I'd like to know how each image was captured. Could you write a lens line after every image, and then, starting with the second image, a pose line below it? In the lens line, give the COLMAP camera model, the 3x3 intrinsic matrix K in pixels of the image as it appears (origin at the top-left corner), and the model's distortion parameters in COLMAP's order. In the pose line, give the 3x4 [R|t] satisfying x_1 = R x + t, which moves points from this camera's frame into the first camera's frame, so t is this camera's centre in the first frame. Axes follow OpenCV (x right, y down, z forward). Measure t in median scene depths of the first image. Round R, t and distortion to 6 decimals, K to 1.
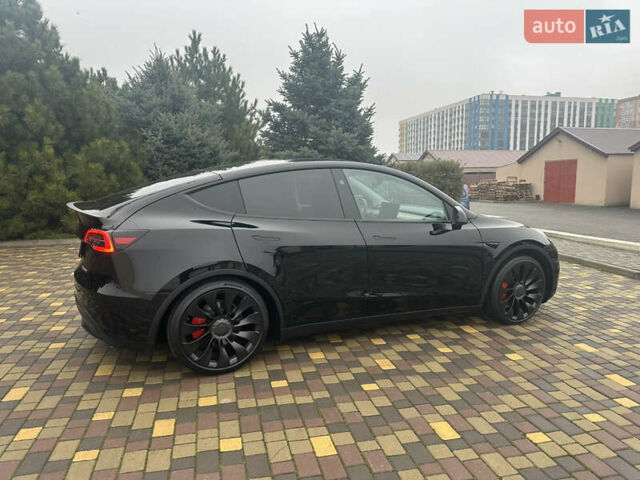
lens RADIAL K [[447.0, 0, 323.5], [0, 447.0, 245.7], [0, 0, 1]] dist [0.059871, -0.070105]
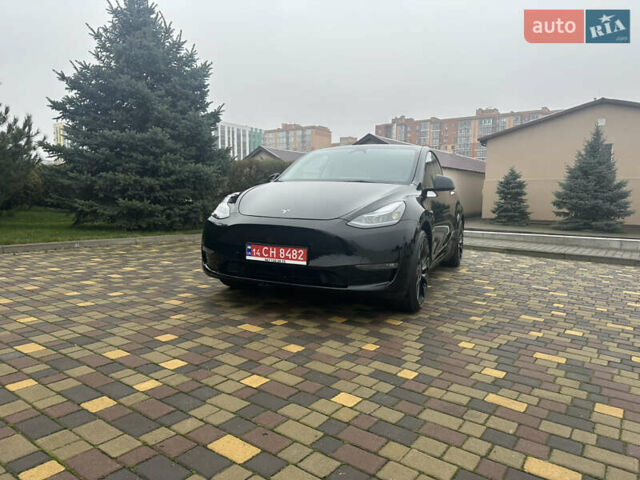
lens RADIAL K [[447.0, 0, 322.0], [0, 447.0, 238.9], [0, 0, 1]] dist [0.059871, -0.070105]
pose [[0.760879, -0.041535, 0.647563, -0.809328], [0.071514, 0.997238, -0.020064, 0.028668], [-0.644941, 0.061576, 0.761748, 0.497210]]
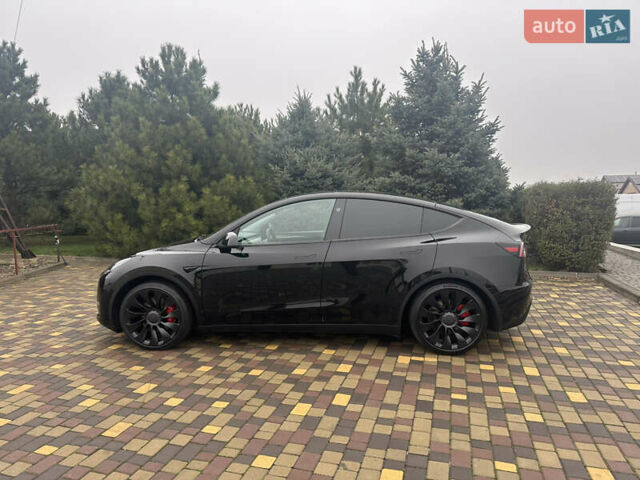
lens RADIAL K [[447.0, 0, 320.3], [0, 447.0, 245.9], [0, 0, 1]] dist [0.059871, -0.070105]
pose [[0.860141, 0.035861, -0.508794, 0.694331], [-0.065055, 0.997092, -0.039703, -0.057392], [0.505891, 0.067250, 0.859972, 0.336339]]
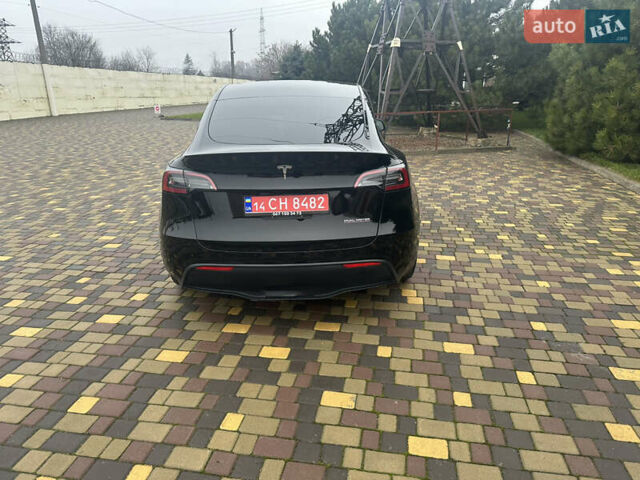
lens RADIAL K [[447.0, 0, 322.4], [0, 447.0, 237.8], [0, 0, 1]] dist [0.059871, -0.070105]
pose [[-0.417342, 0.284610, -0.863031, 1.047414], [-0.133123, 0.920298, 0.367871, -0.300992], [0.898946, 0.268418, -0.346191, 1.819625]]
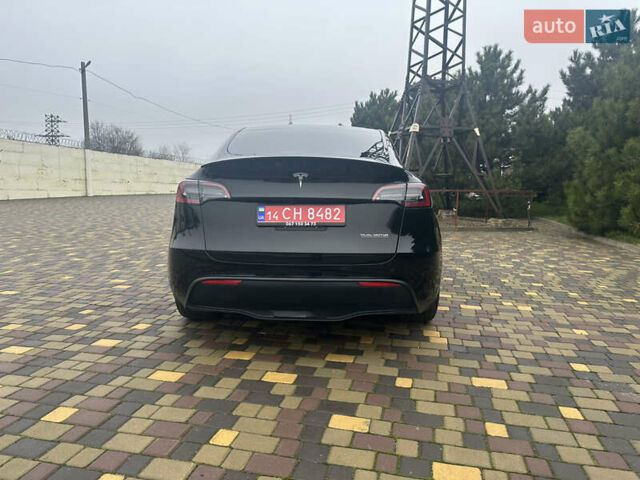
lens RADIAL K [[447.0, 0, 322.4], [0, 447.0, 238.4], [0, 0, 1]] dist [0.059871, -0.070105]
pose [[-0.460419, 0.090884, -0.883037, 1.033765], [-0.155322, 0.971152, 0.180939, -0.194213], [0.874008, 0.220463, -0.433021, 1.835767]]
